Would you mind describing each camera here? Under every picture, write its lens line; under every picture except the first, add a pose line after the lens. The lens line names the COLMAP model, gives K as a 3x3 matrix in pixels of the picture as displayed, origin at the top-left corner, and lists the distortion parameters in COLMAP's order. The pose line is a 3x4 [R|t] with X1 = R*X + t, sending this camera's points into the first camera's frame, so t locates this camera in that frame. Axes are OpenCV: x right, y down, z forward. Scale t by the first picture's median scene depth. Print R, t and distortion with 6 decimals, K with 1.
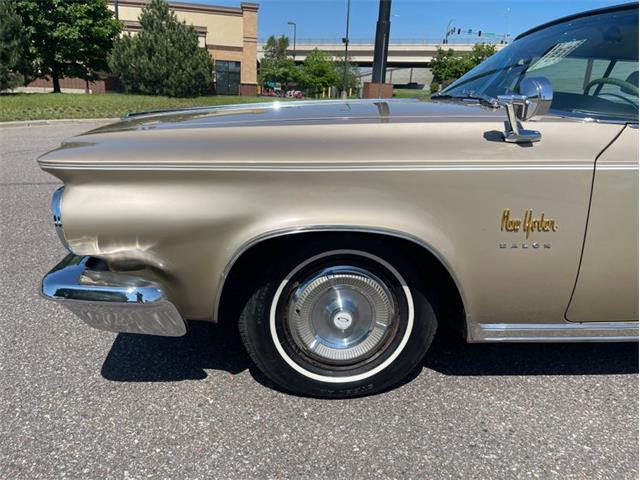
lens RADIAL K [[489.9, 0, 318.6], [0, 489.9, 240.9], [0, 0, 1]] dist [0.056097, -0.085977]
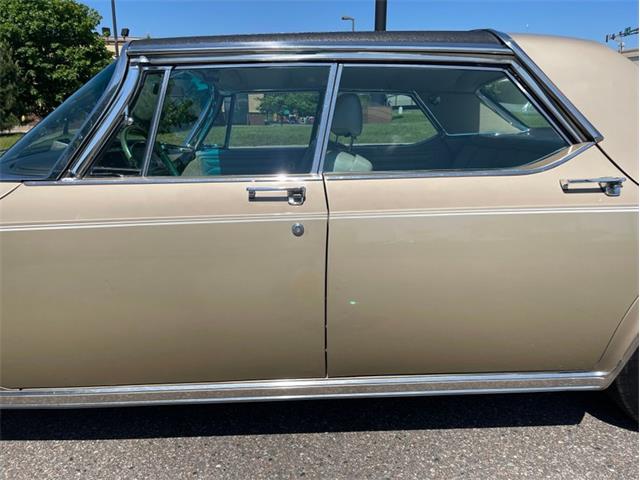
lens RADIAL K [[489.9, 0, 321.7], [0, 489.9, 237.6], [0, 0, 1]] dist [0.056097, -0.085977]
pose [[0.997748, -0.033896, -0.057881, 0.081850], [0.030848, 0.998130, -0.052772, -0.003734], [0.059562, 0.050868, 0.996928, 0.005053]]
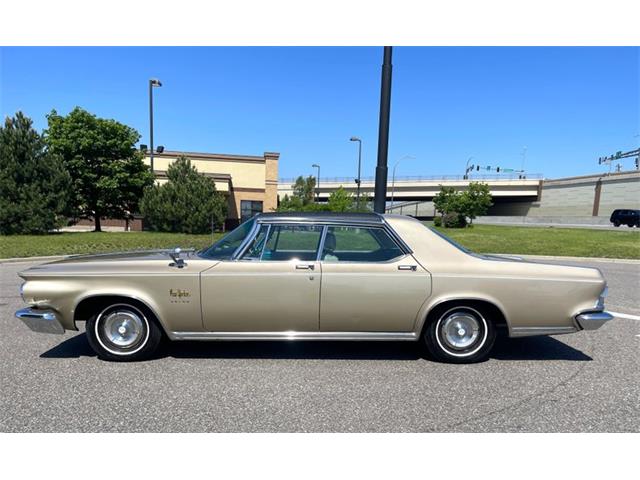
lens RADIAL K [[489.9, 0, 328.0], [0, 489.9, 274.3], [0, 0, 1]] dist [0.056097, -0.085977]
pose [[0.998581, -0.009178, -0.052451, 0.091408], [-0.000913, 0.981937, -0.189203, 0.025500], [0.053240, 0.188983, 0.980536, -0.116195]]
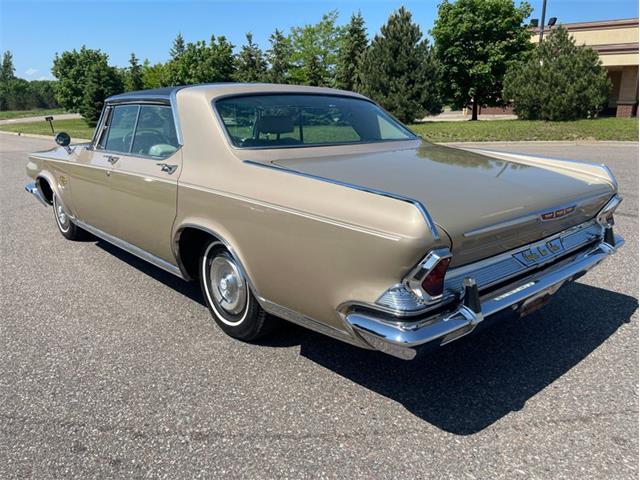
lens RADIAL K [[489.9, 0, 315.2], [0, 489.9, 238.3], [0, 0, 1]] dist [0.056097, -0.085977]
pose [[0.594414, 0.157826, -0.788520, 0.240607], [-0.195544, 0.979488, 0.048641, -0.010678], [0.780022, 0.125278, 0.613083, 0.031949]]
